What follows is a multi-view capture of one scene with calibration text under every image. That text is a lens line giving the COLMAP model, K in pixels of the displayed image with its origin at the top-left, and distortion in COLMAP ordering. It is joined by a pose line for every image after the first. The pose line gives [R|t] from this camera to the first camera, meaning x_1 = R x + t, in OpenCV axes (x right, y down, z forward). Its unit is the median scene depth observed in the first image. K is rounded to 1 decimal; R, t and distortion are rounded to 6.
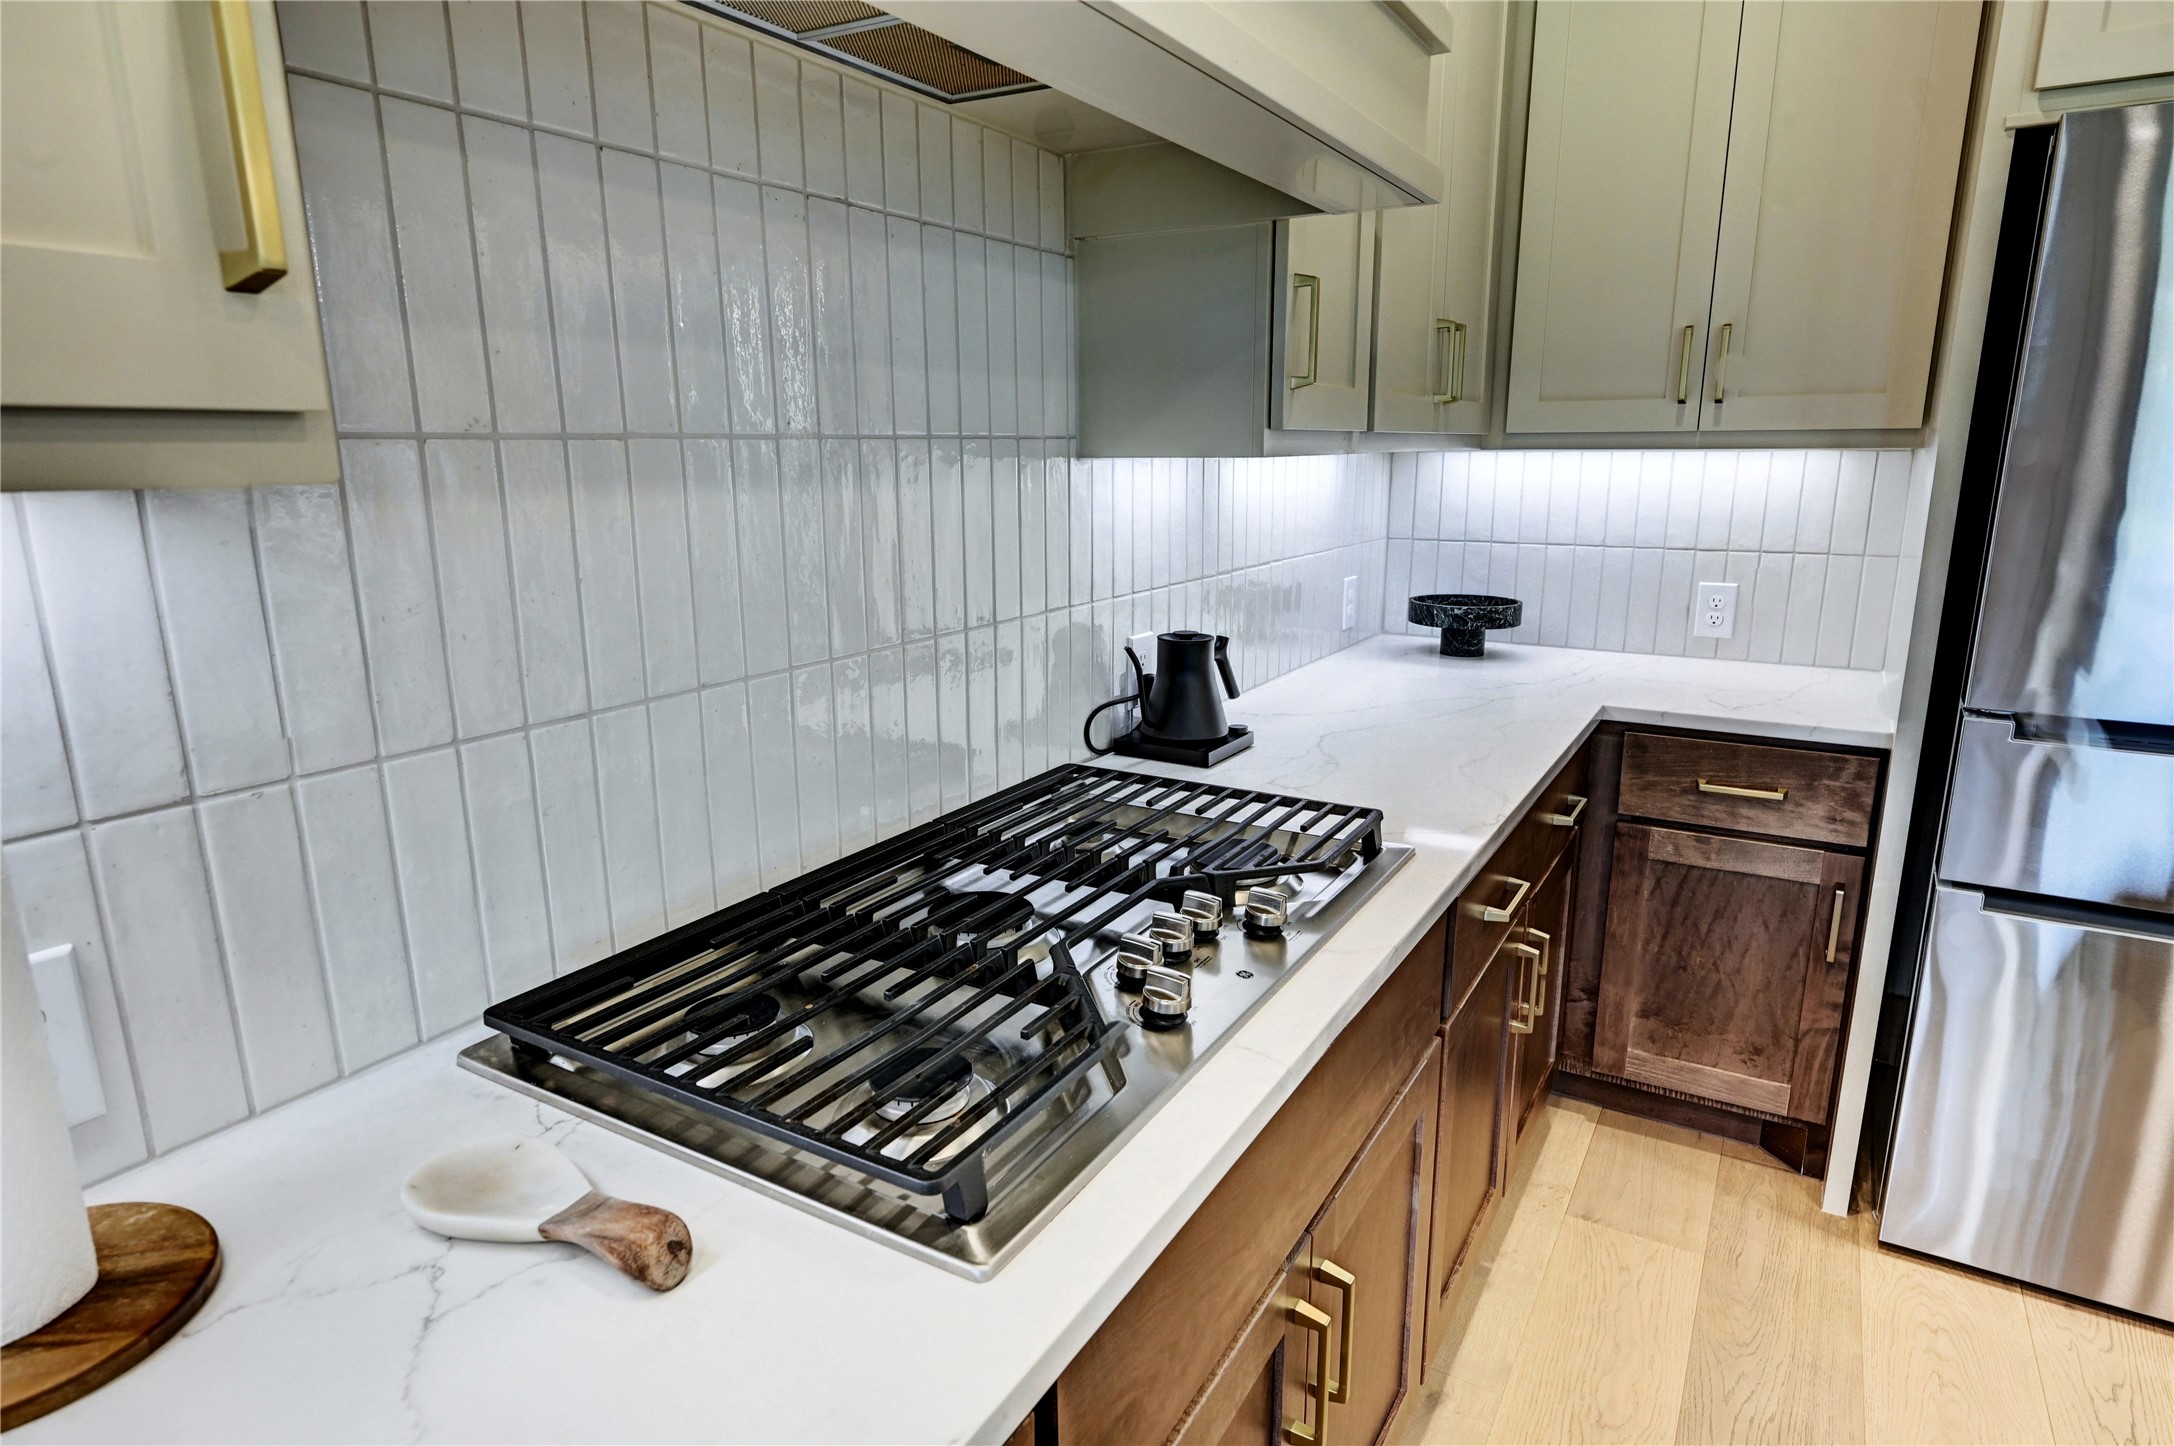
lens RADIAL K [[1200.5, 0, 1087.3], [0, 1200.5, 723.0], [0, 0, 1]] dist [0.000212, -0.003438]
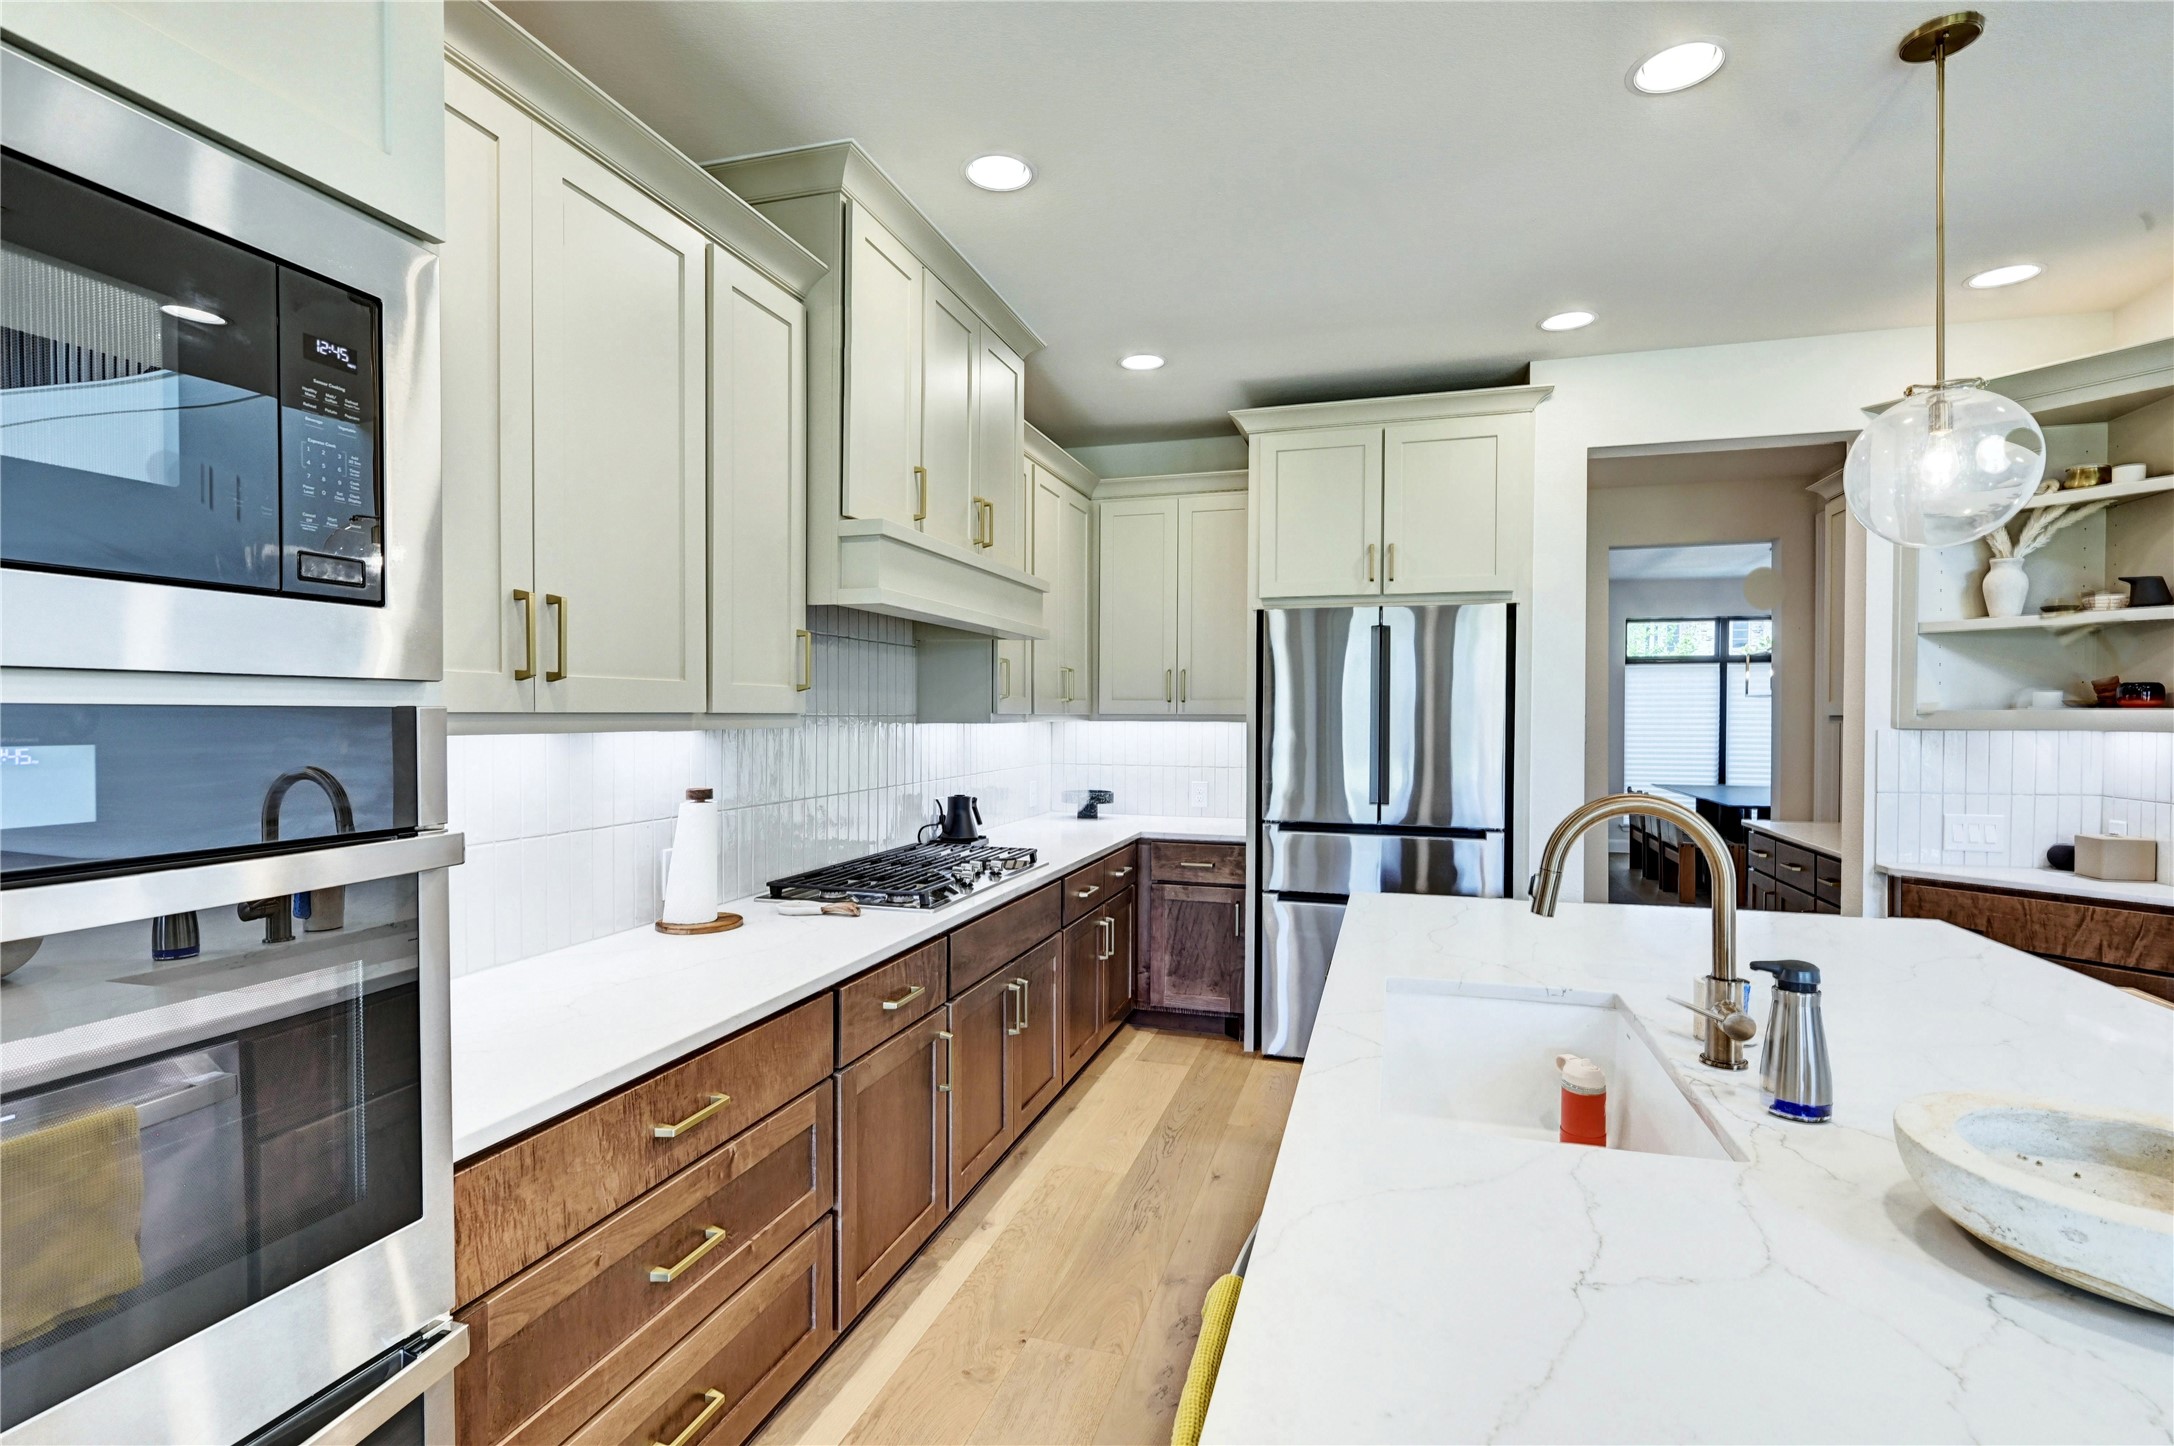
lens RADIAL K [[1019.0, 0, 1088.3], [0, 1019.0, 729.8], [0, 0, 1]] dist [0.001754, 0.000506]
pose [[0.971486, 0.005706, 0.237030, -0.142867], [0.044365, 0.977678, -0.205370, 0.213223], [-0.232910, 0.210029, 0.949547, -0.957500]]
